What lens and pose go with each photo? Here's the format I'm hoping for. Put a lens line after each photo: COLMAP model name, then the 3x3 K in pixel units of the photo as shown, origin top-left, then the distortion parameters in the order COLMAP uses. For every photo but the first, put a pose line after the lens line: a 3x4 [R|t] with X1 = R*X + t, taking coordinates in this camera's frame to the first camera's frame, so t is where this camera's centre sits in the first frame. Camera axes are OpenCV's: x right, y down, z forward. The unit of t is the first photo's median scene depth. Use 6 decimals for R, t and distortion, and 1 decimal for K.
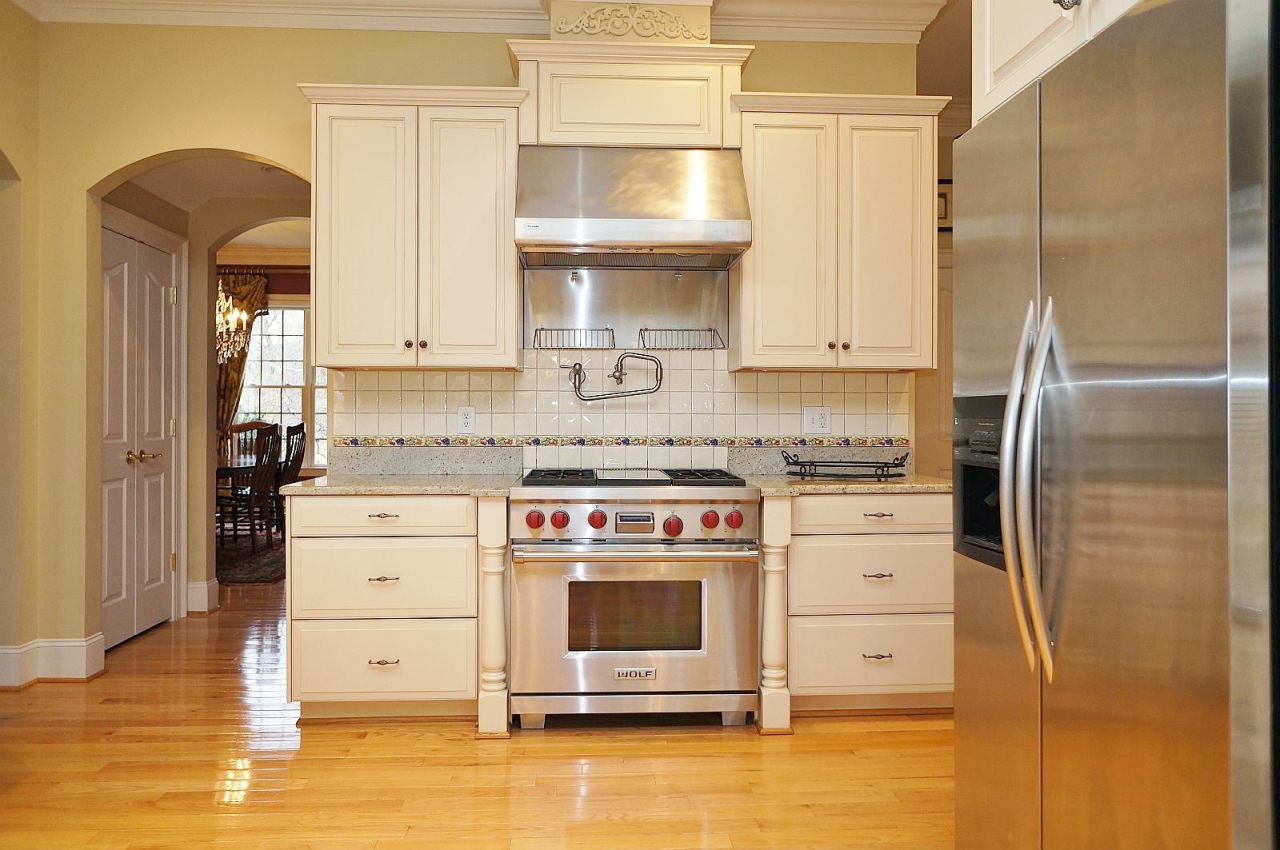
lens RADIAL K [[875.6, 0, 636.7], [0, 875.6, 415.9], [0, 0, 1]] dist [-0.008003, 0.006371]
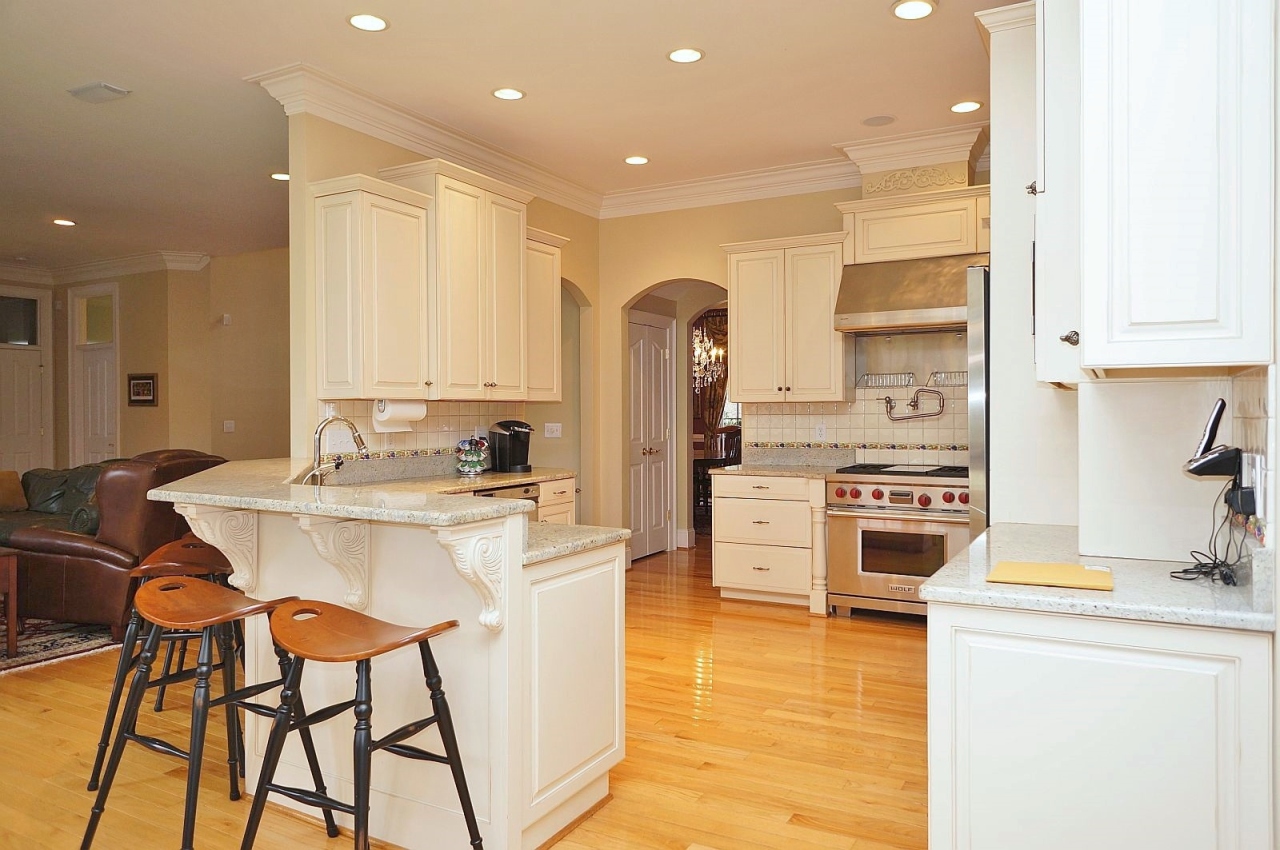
lens RADIAL K [[875.6, 0, 638.7], [0, 875.6, 421.4], [0, 0, 1]] dist [-0.008003, 0.006371]
pose [[0.848537, 0.001632, -0.529133, 0.297290], [0.004877, 0.999929, 0.010905, -0.028344], [0.529113, -0.011834, 0.848469, -0.431403]]
